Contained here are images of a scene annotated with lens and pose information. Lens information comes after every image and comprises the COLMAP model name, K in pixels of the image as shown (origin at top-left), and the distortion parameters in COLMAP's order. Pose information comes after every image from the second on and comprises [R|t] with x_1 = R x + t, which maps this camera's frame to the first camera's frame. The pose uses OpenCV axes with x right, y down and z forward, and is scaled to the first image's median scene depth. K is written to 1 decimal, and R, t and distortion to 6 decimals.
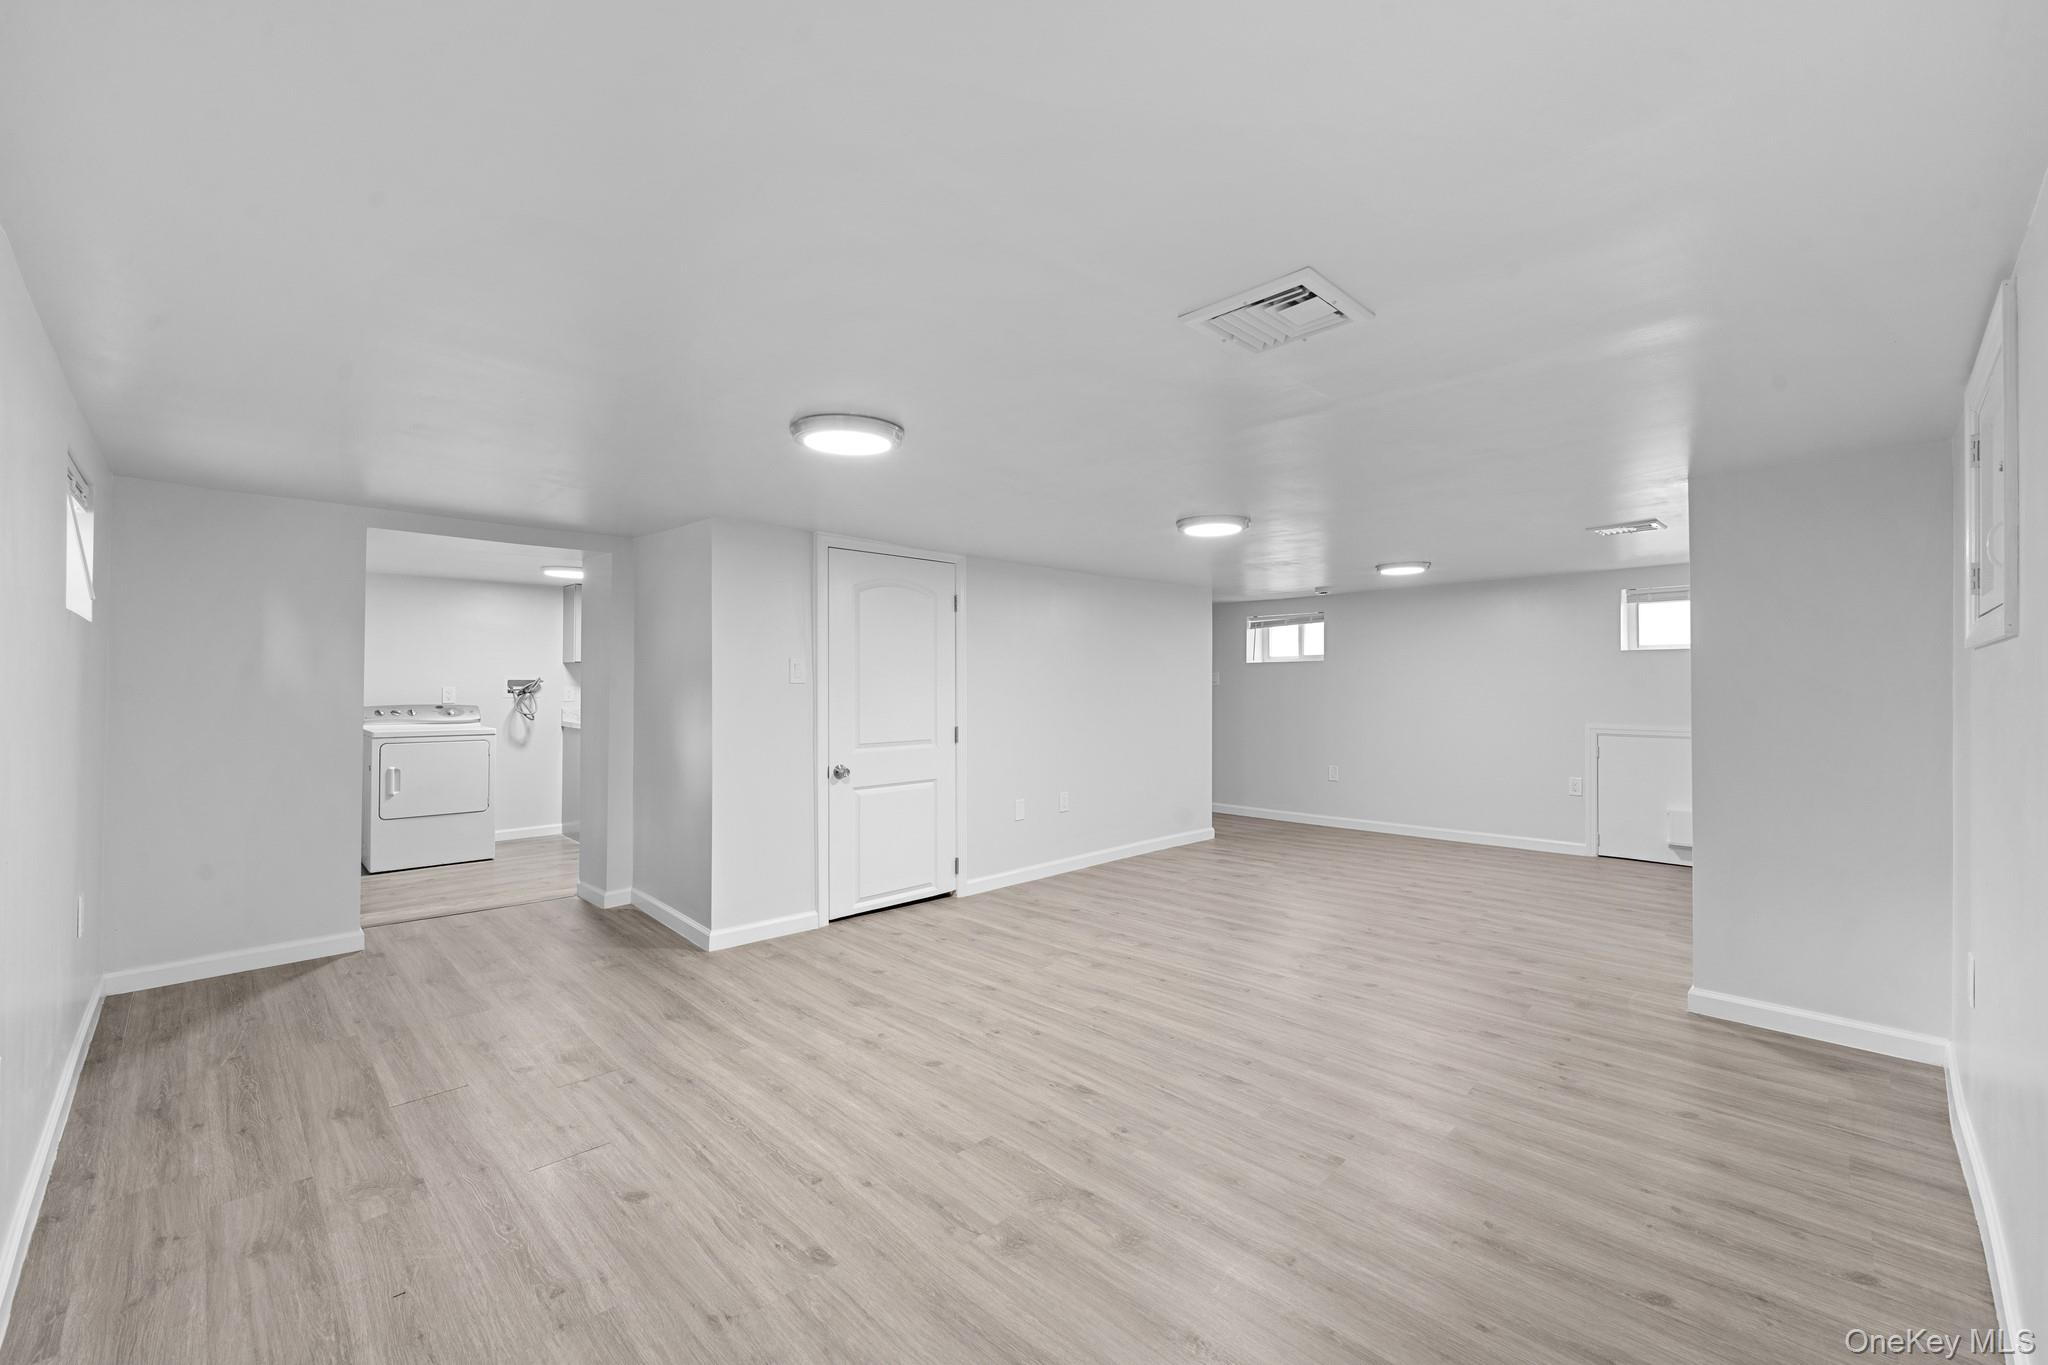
lens RADIAL K [[830.8, 0, 1035.5], [0, 830.8, 687.5], [0, 0, 1]] dist [0.003732, -0.000571]
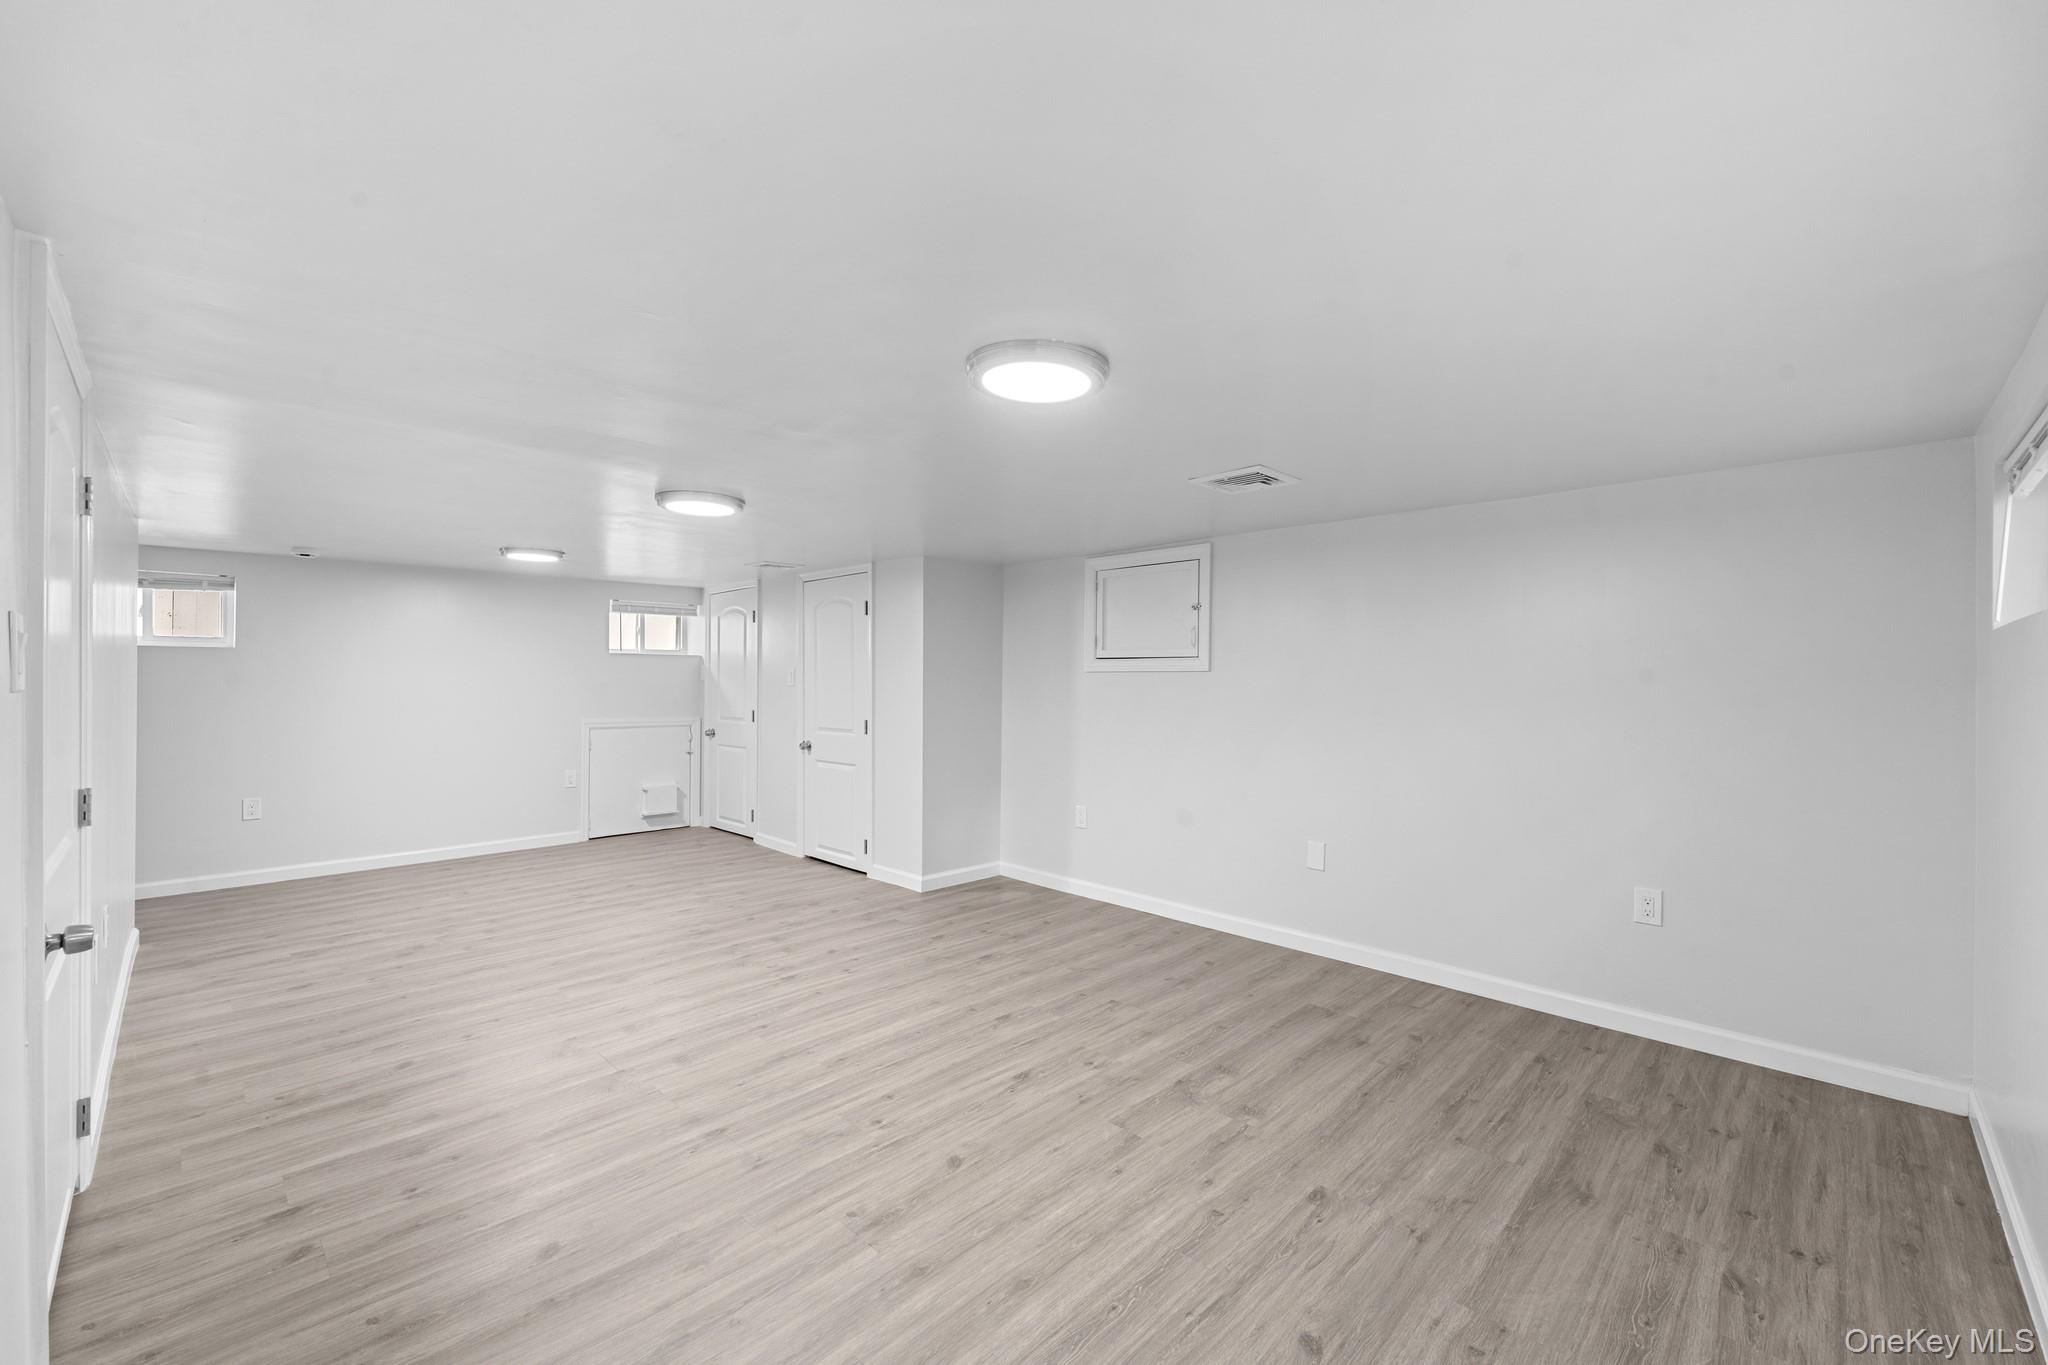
lens RADIAL K [[830.8, 0, 1035.6], [0, 830.8, 680.1], [0, 0, 1]] dist [0.003732, -0.000571]
pose [[-0.008795, 0.002526, 0.999958, -0.876381], [-0.003708, 0.999990, -0.002559, -0.012526], [-0.999954, -0.003731, -0.008786, 0.875786]]
